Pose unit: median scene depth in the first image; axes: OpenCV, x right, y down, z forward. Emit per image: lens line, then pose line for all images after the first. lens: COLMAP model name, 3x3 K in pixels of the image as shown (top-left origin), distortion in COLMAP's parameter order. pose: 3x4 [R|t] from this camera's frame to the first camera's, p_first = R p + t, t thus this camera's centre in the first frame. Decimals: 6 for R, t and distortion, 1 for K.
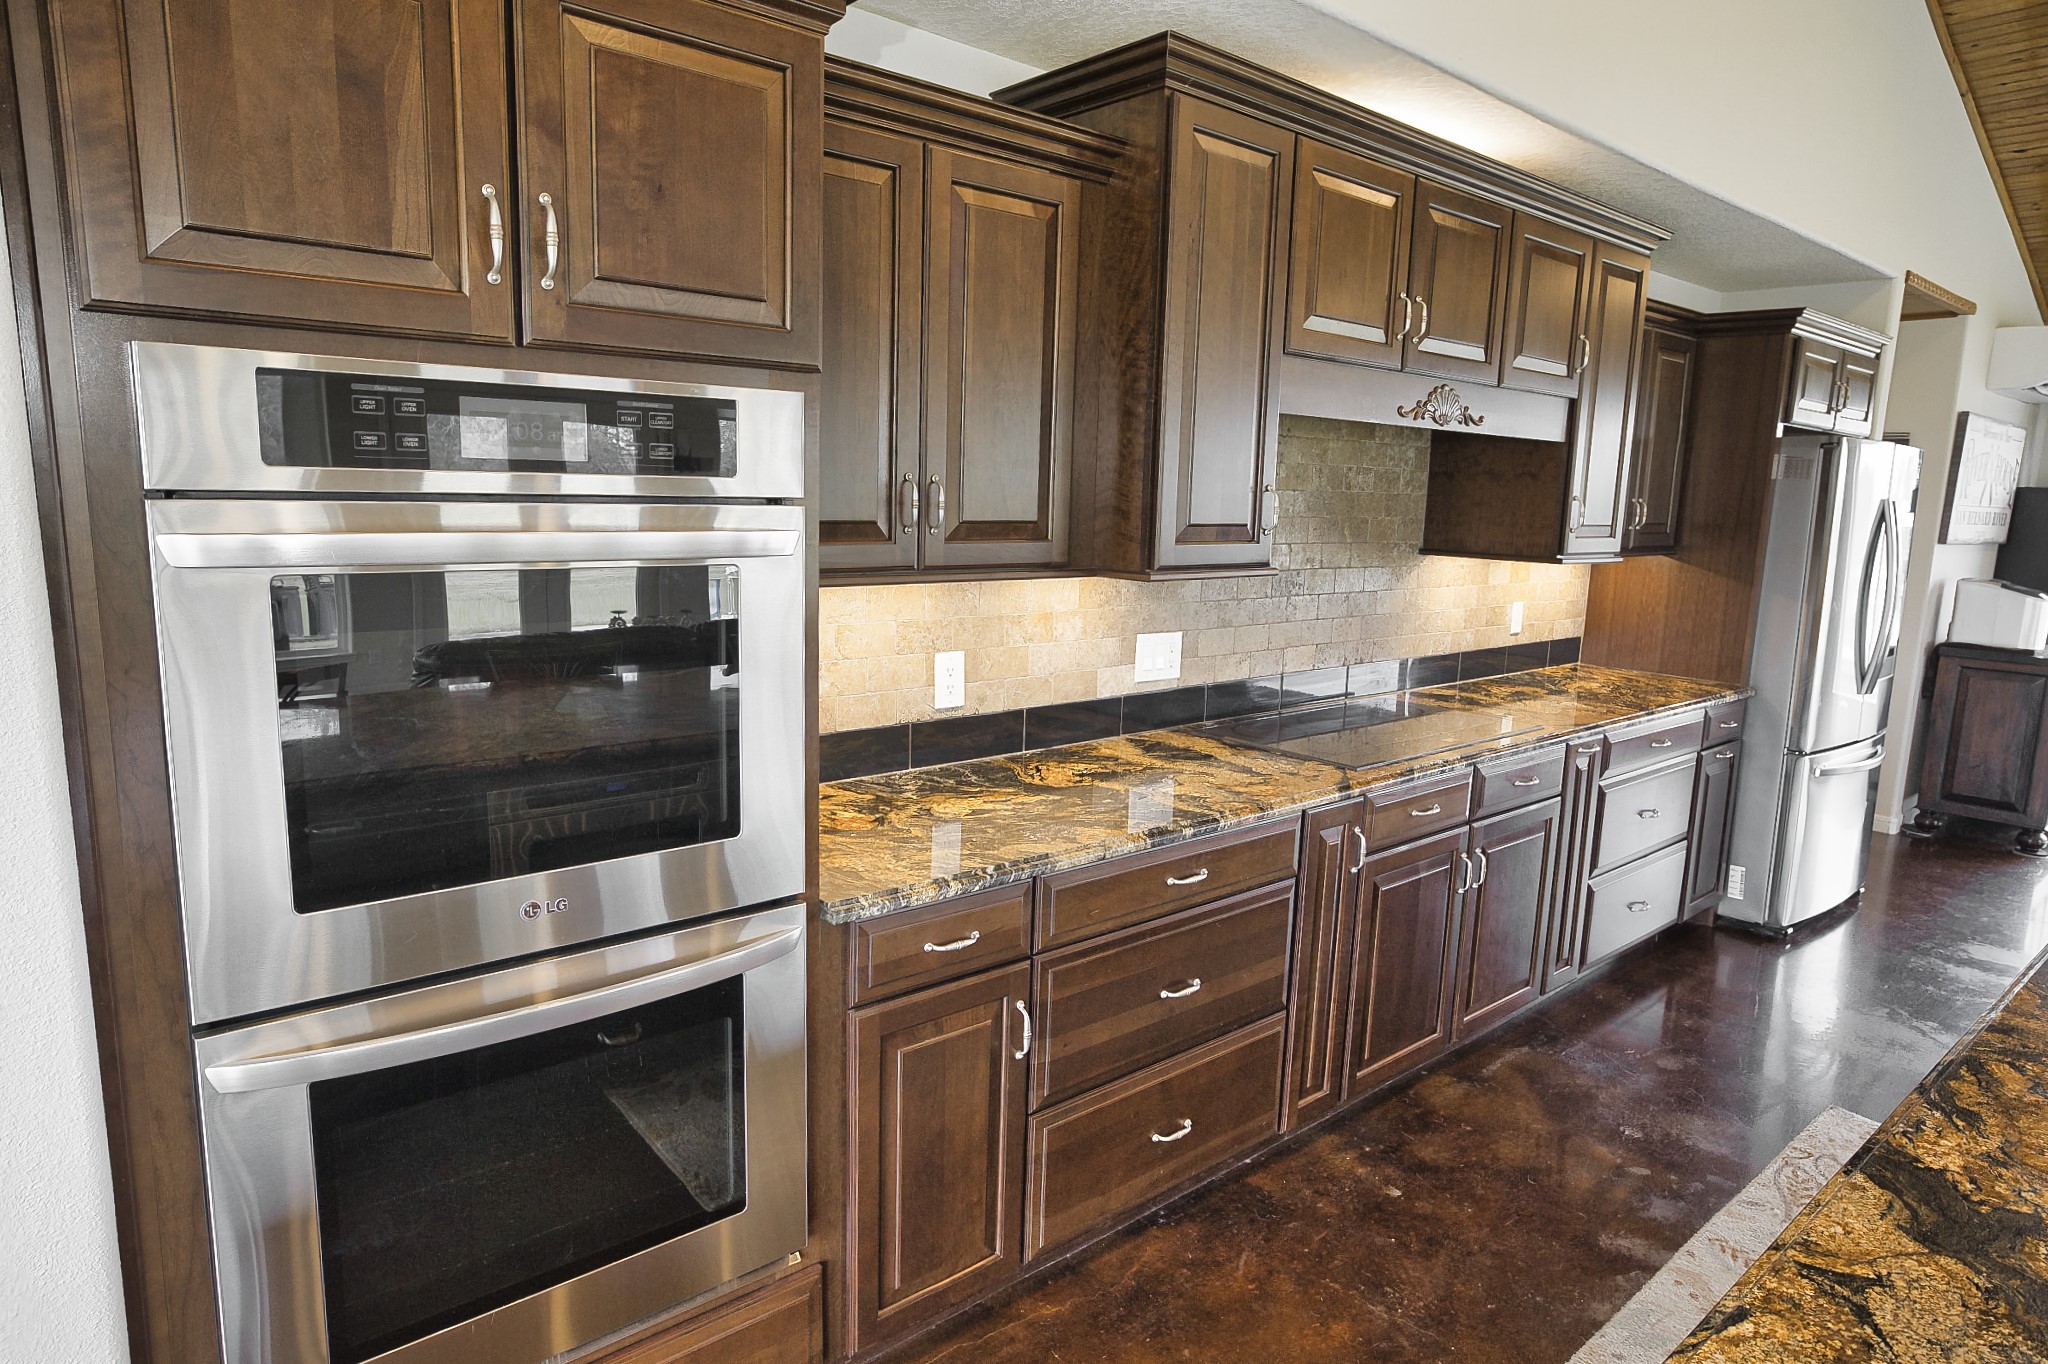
lens RADIAL K [[1200.4, 0, 1024.0], [0, 1200.4, 682.0], [0, 0, 1]] dist [-0.038685, 0.029104]
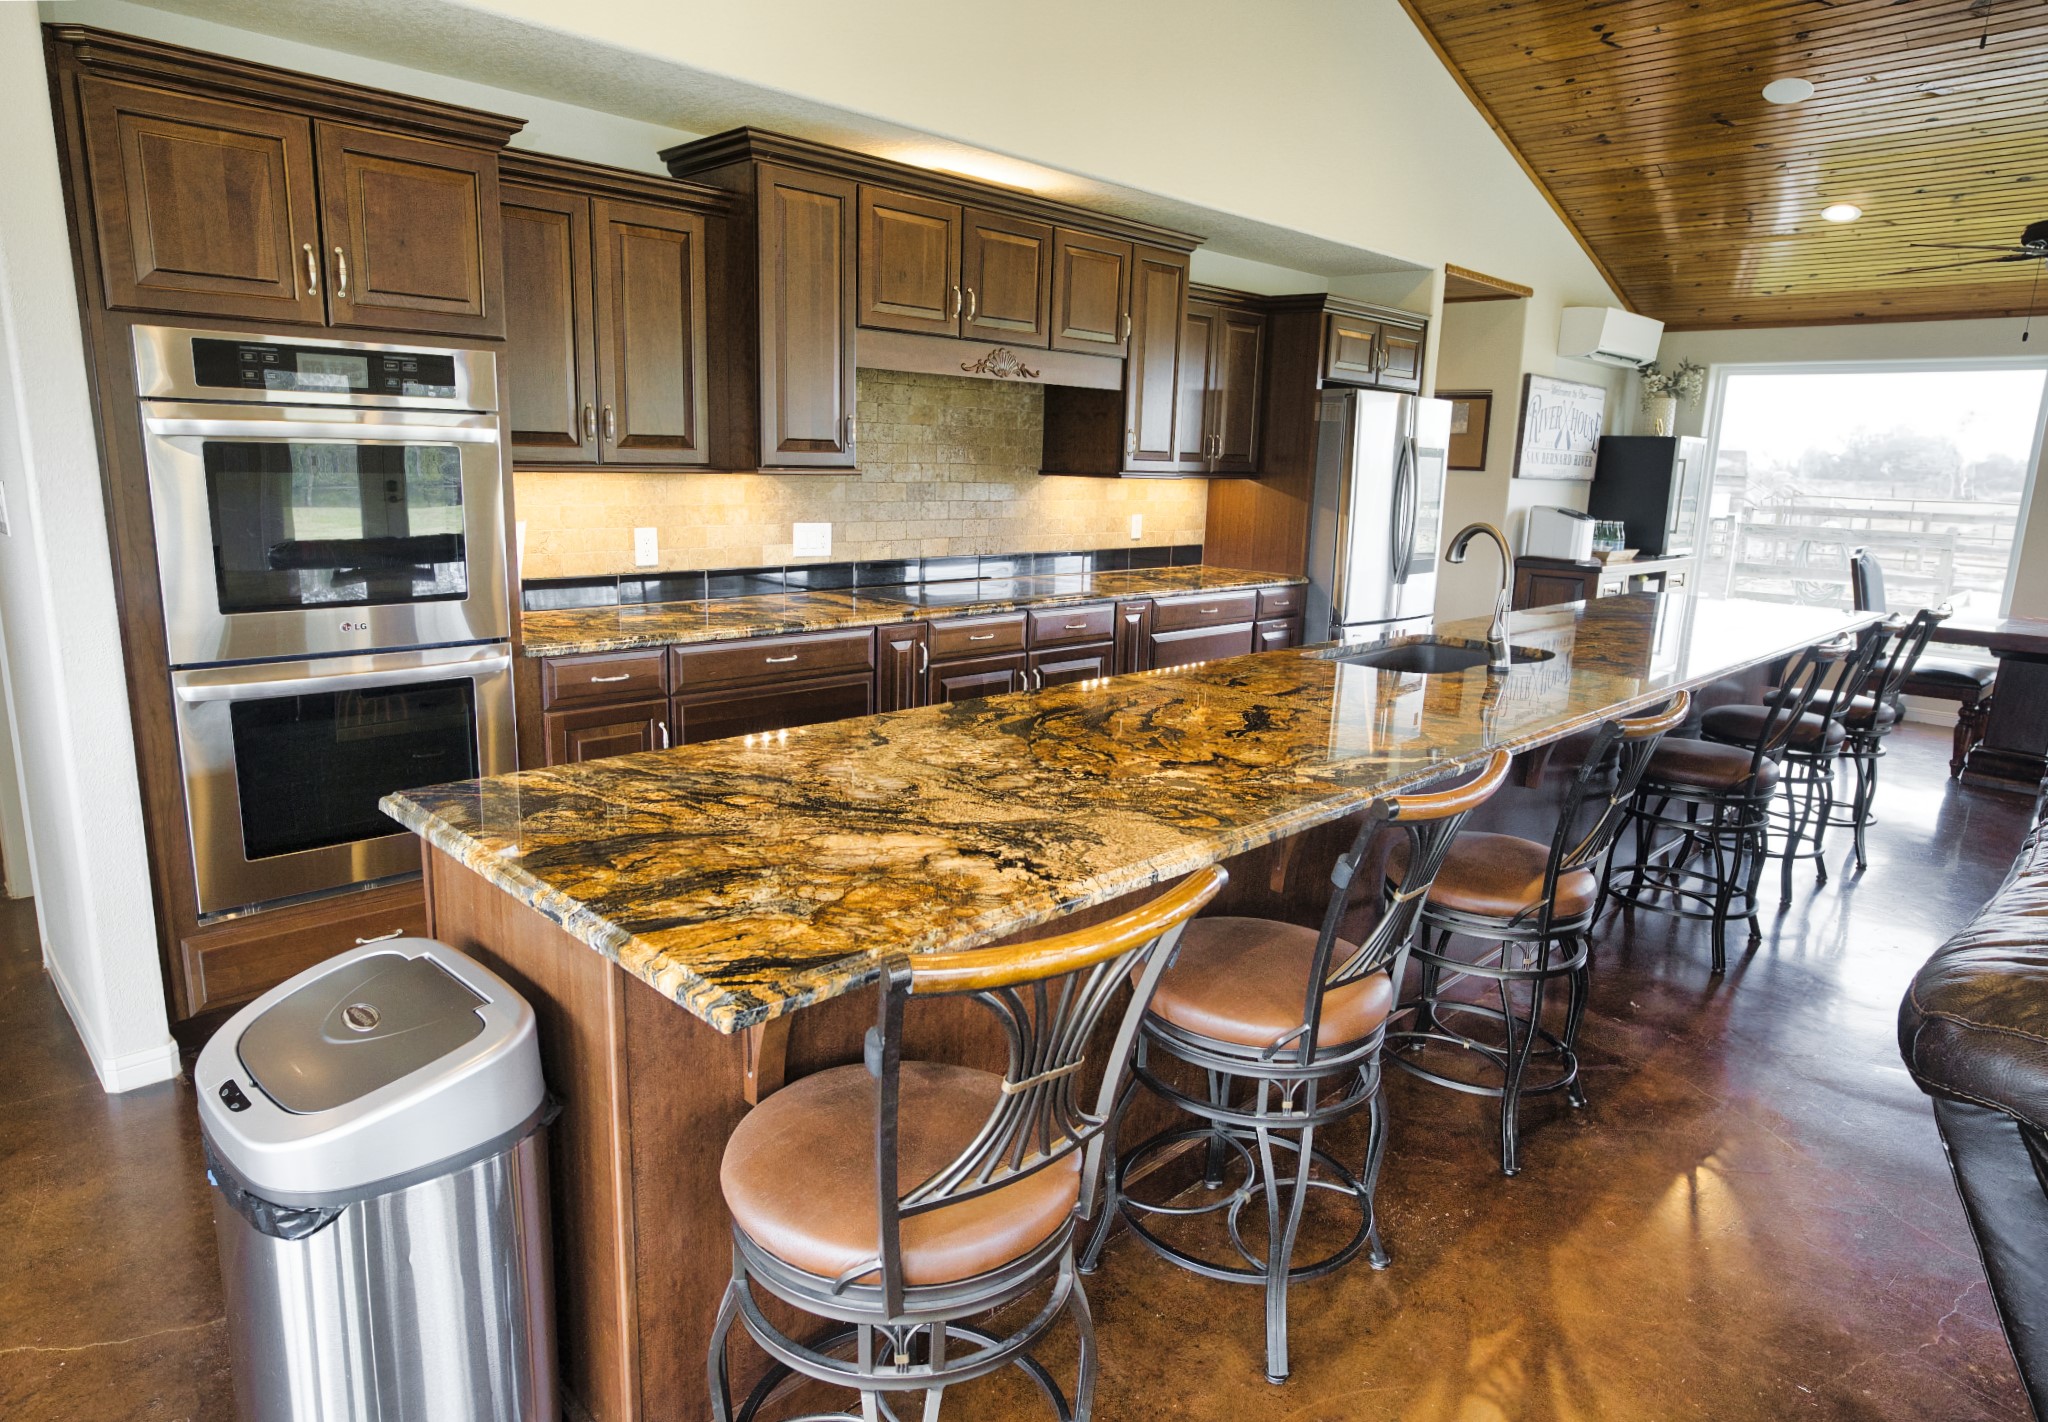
lens RADIAL K [[1230.4, 0, 1024.0], [0, 1230.4, 711.0], [0, 0, 1]] dist [-0.044390, 0.038936]
pose [[0.996289, -0.017635, 0.084248, 0.310658], [0.013884, 0.998895, 0.044898, 0.158731], [-0.084947, -0.043562, 0.995433, -0.644173]]
